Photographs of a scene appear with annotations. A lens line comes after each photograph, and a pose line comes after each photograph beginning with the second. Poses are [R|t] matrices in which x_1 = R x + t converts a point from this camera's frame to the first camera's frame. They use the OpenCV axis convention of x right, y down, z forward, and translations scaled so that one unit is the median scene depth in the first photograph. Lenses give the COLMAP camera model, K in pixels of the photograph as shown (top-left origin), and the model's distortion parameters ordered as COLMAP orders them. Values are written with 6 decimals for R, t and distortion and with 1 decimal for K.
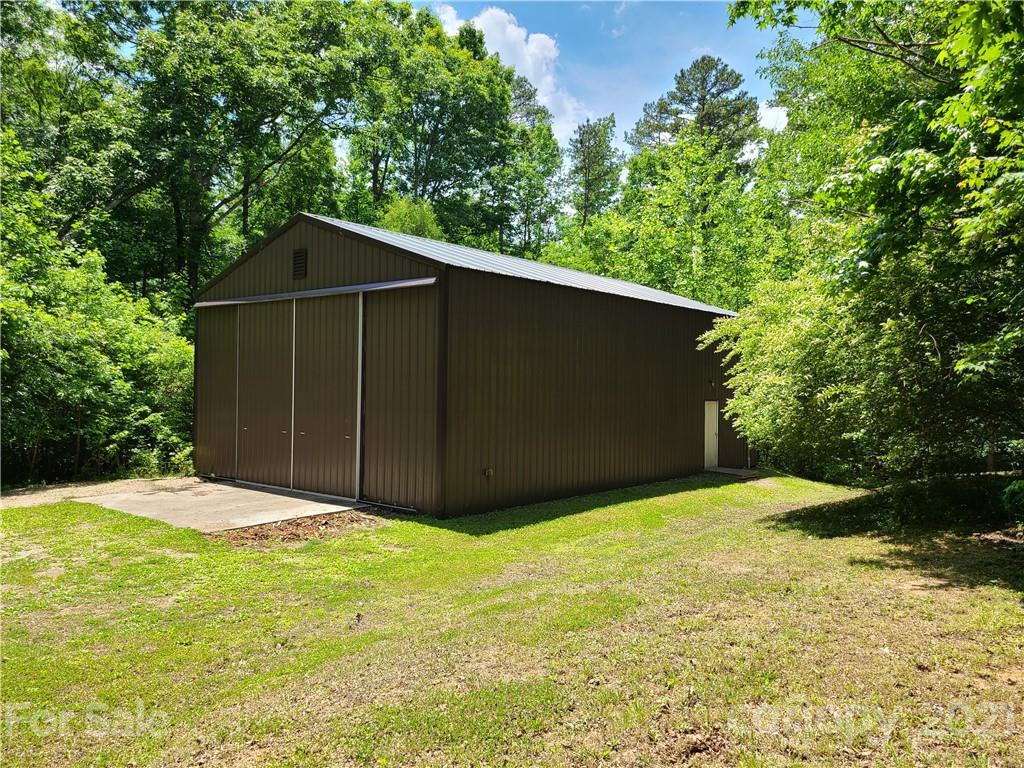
lens RADIAL K [[783.0, 0, 512.0], [0, 783.0, 384.0], [0, 0, 1]] dist [0.040203, 0.000408]
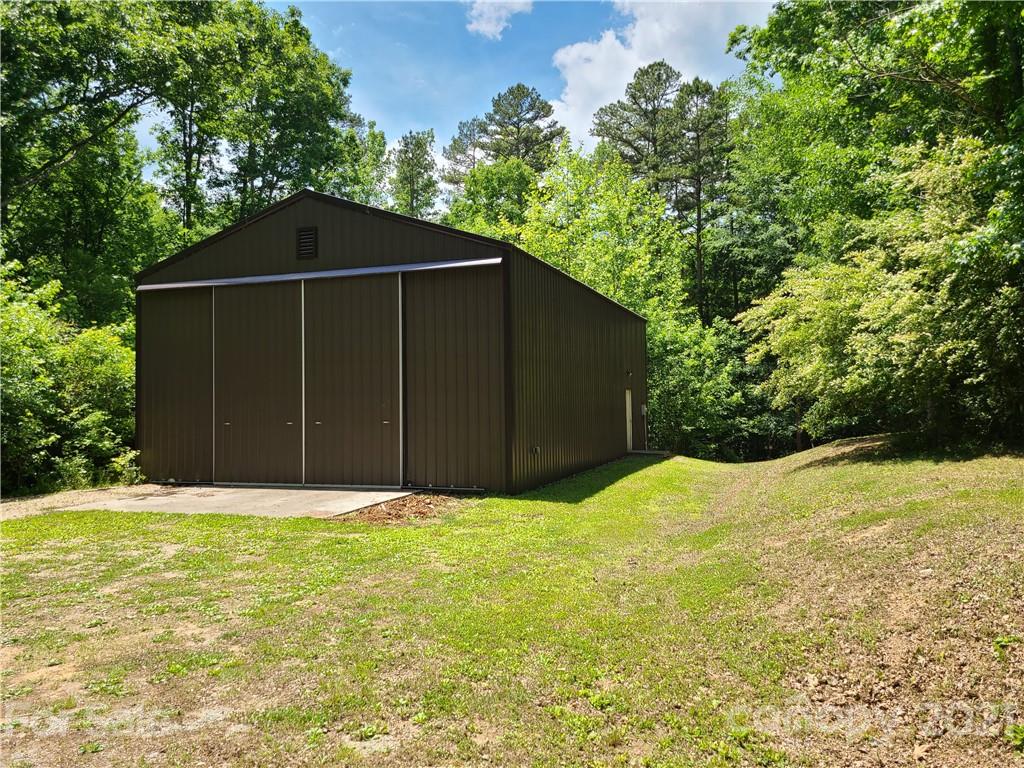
lens RADIAL K [[779.2, 0, 511.4], [0, 779.2, 403.0], [0, 0, 1]] dist [0.029318, -0.095311]
pose [[0.925012, -0.026660, 0.379002, -0.347300], [0.028951, 0.999581, -0.000346, 0.039033], [-0.378834, 0.011292, 0.925396, 0.042180]]
